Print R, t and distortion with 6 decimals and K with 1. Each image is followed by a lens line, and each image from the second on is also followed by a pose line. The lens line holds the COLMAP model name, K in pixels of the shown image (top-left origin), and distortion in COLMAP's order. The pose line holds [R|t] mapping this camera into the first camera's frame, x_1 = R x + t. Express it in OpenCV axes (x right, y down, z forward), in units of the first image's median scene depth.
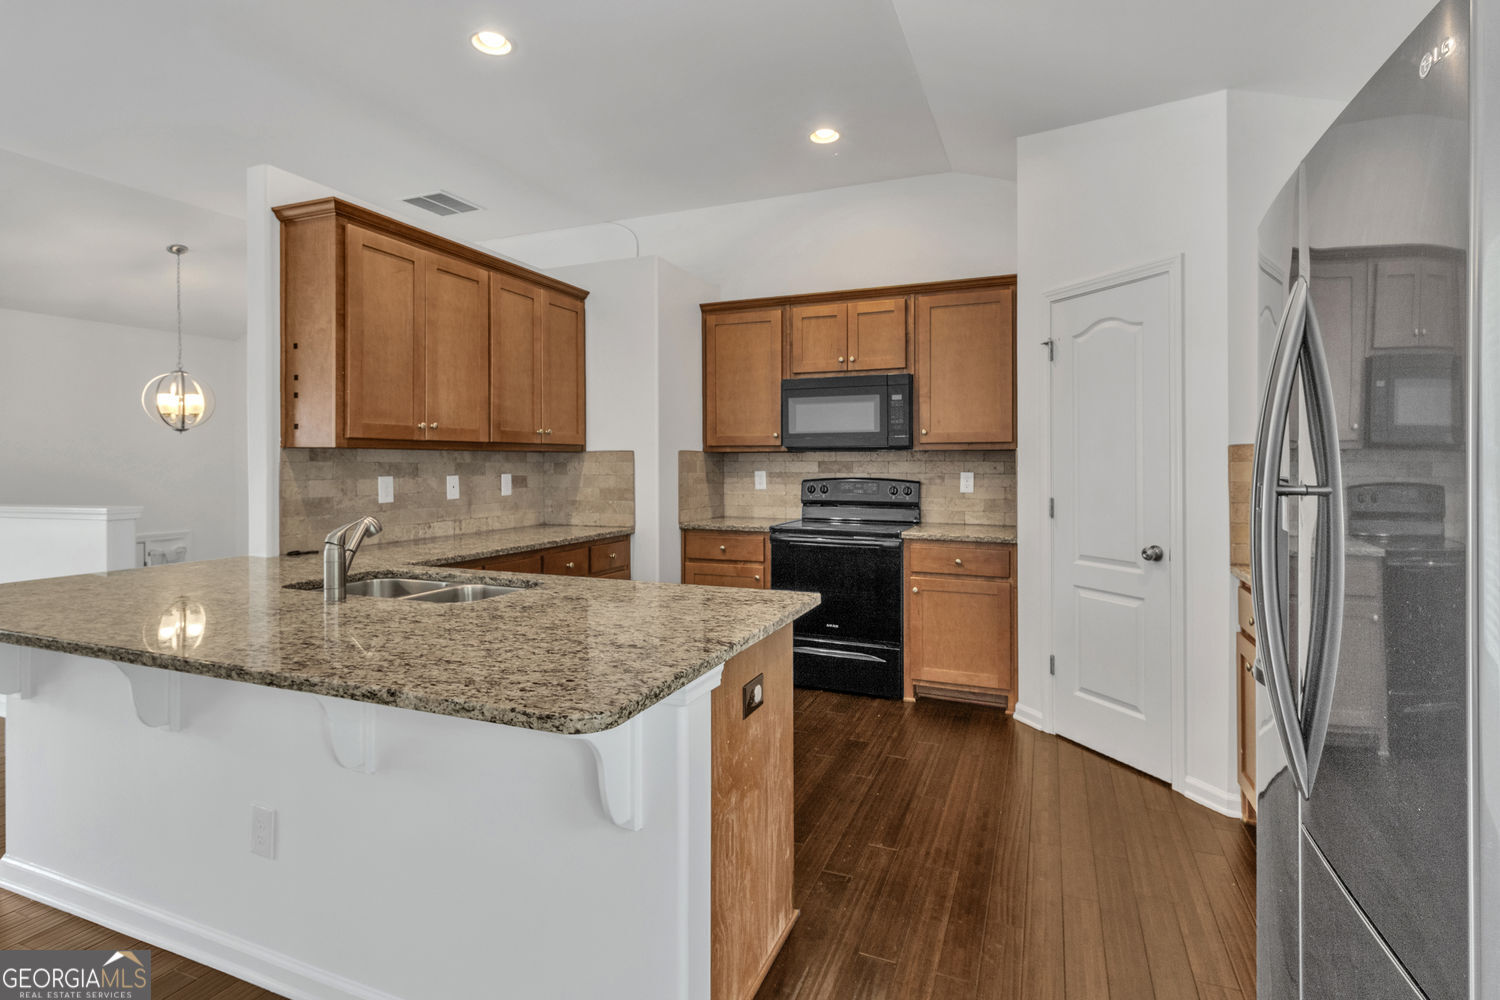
lens RADIAL K [[723.8, 0, 753.7], [0, 723.8, 459.7], [0, 0, 1]] dist [0.000078, 0.000106]
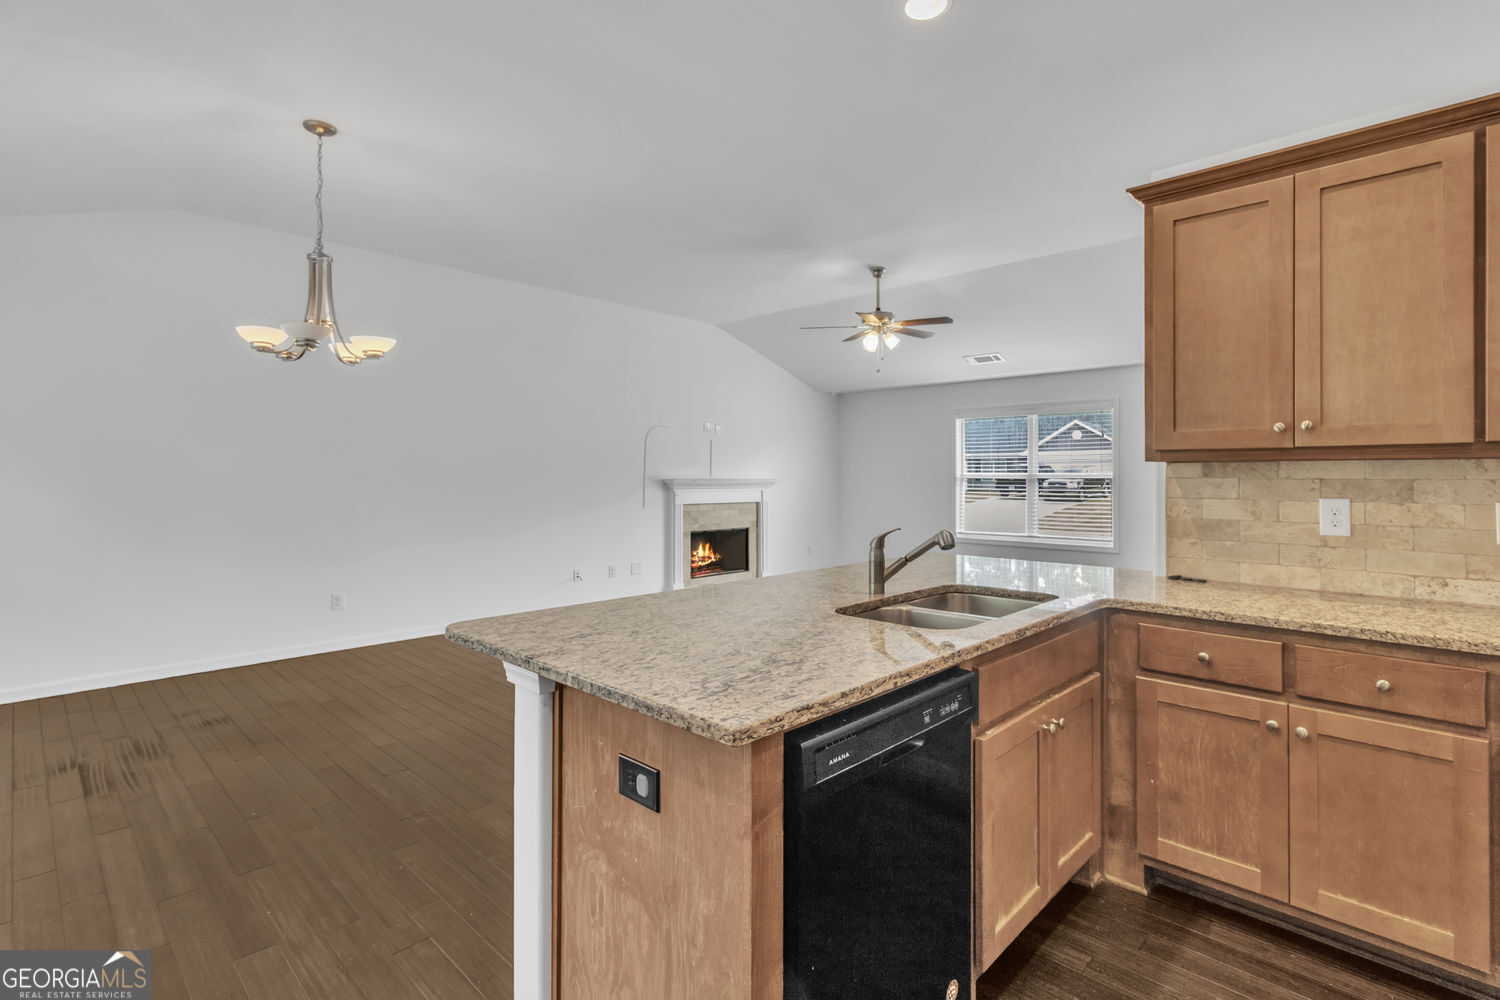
lens RADIAL K [[704.2, 0, 769.8], [0, 704.2, 493.8], [0, 0, 1]] dist [0.014921, 0.000521]
pose [[-0.359739, 0.025986, -0.932691, 0.397600], [0.007951, 0.999661, 0.024785, -0.003804], [0.933019, 0.001501, -0.359824, 0.856165]]
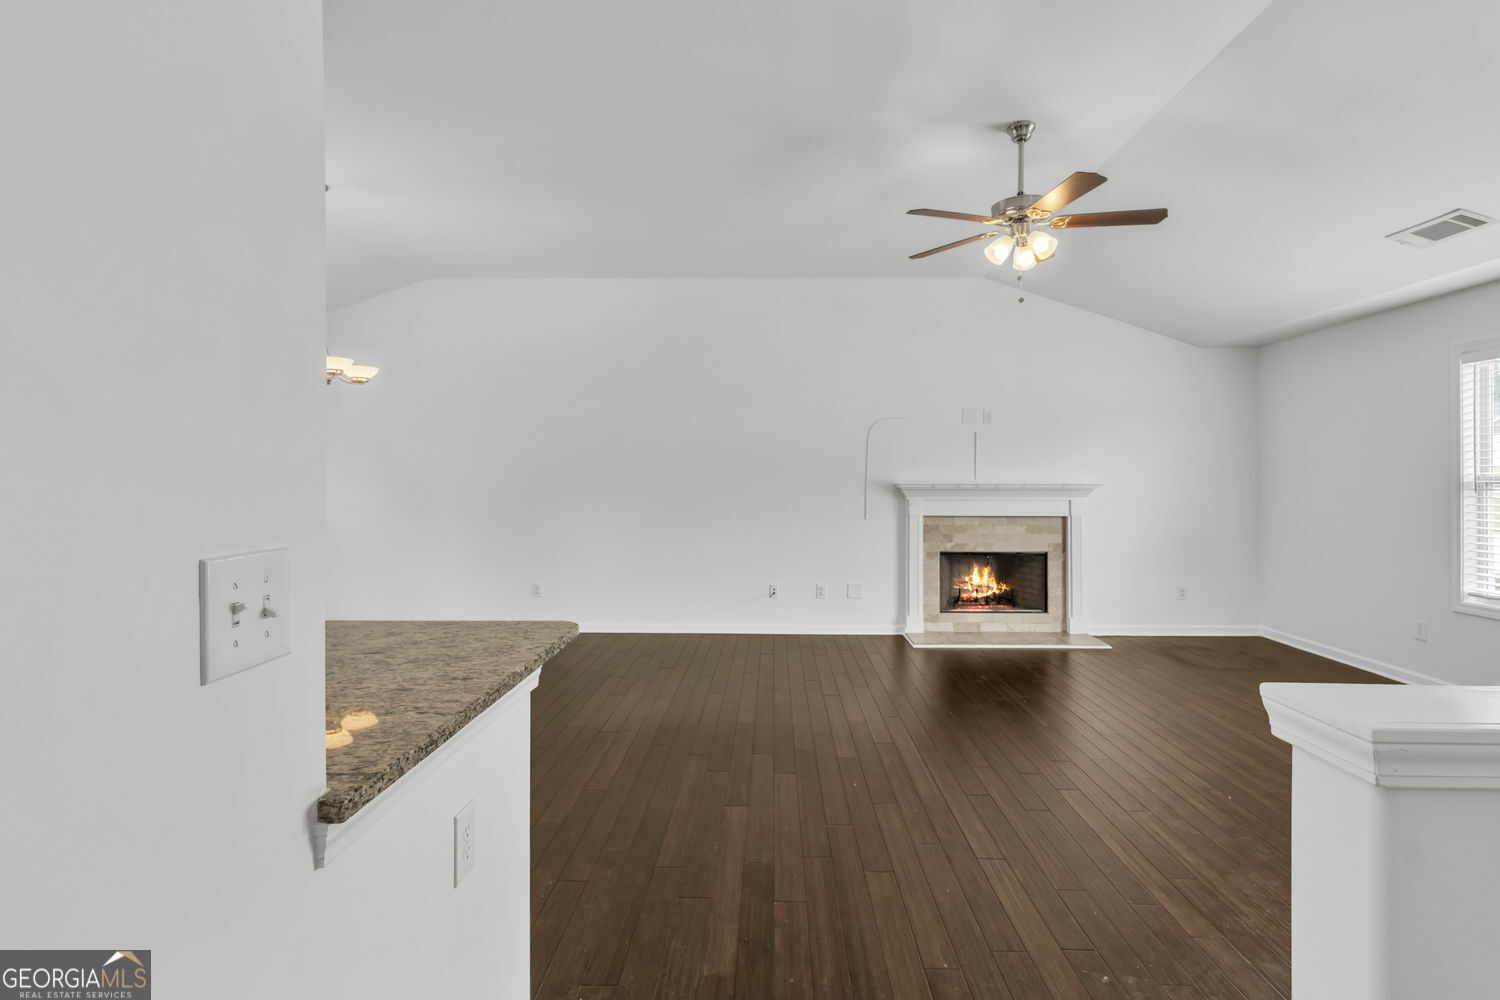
lens RADIAL K [[704.2, 0, 769.8], [0, 704.2, 493.8], [0, 0, 1]] dist [0.014921, 0.000521]
pose [[-0.927293, 0.013668, -0.374086, -0.749135], [0.007178, 0.999799, 0.018738, -0.008624], [0.374267, 0.014690, -0.927205, 1.347808]]
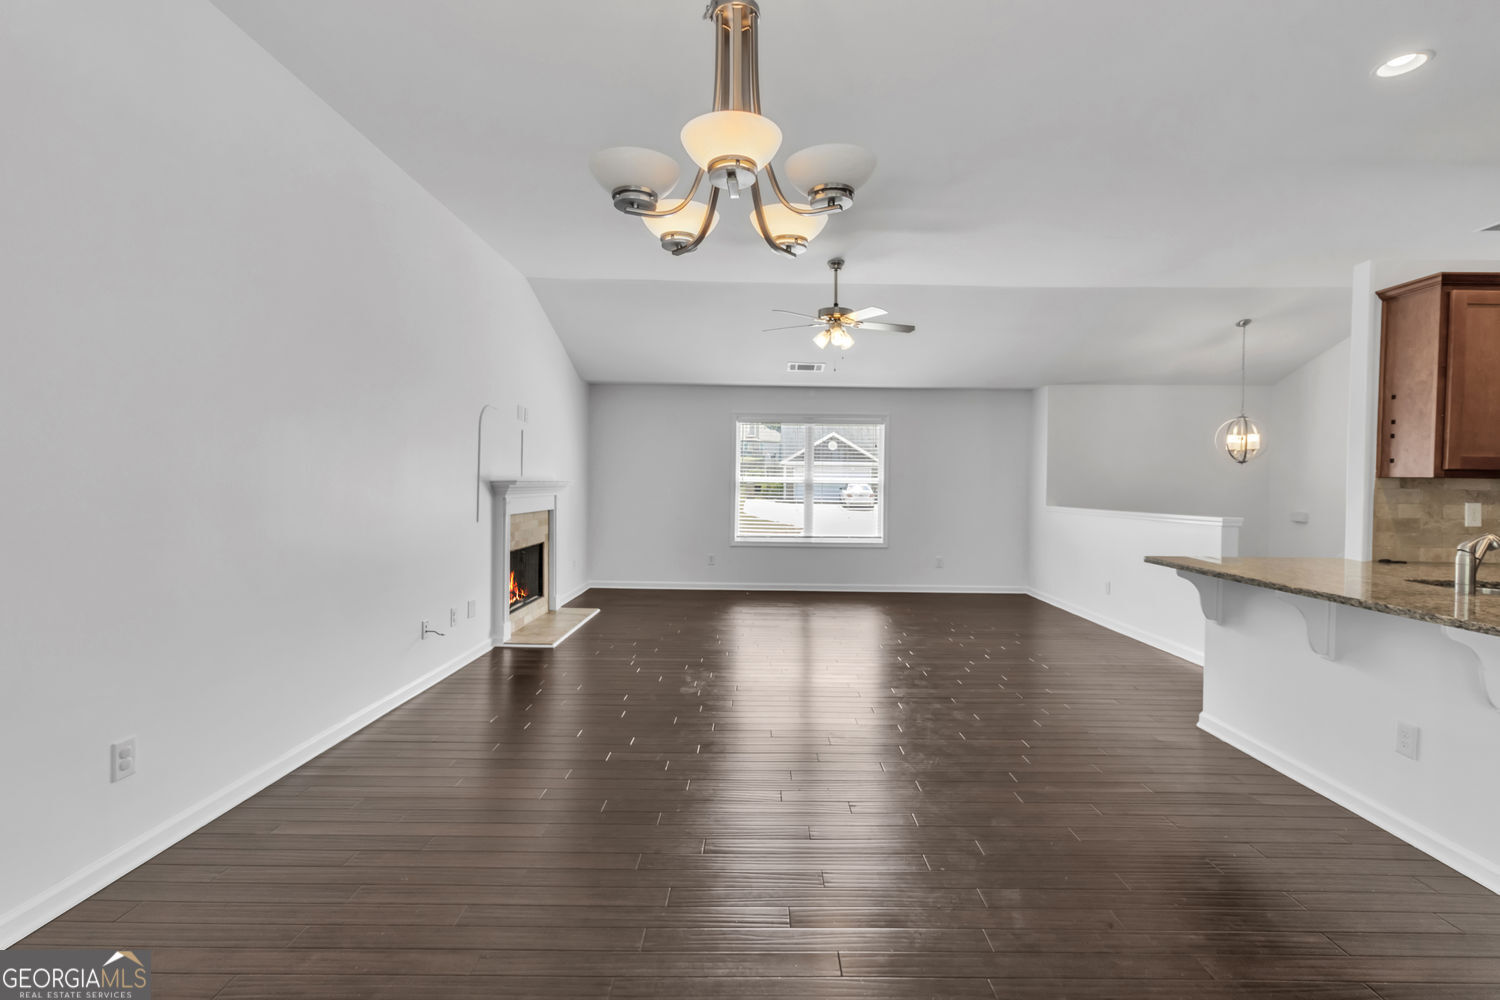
lens RADIAL K [[704.2, 0, 769.8], [0, 704.2, 493.8], [0, 0, 1]] dist [0.014921, 0.000521]
pose [[0.386975, 0.022113, -0.921825, 0.094231], [-0.008879, 0.999755, 0.020256, -0.003744], [0.922048, 0.000346, 0.387076, -0.479314]]
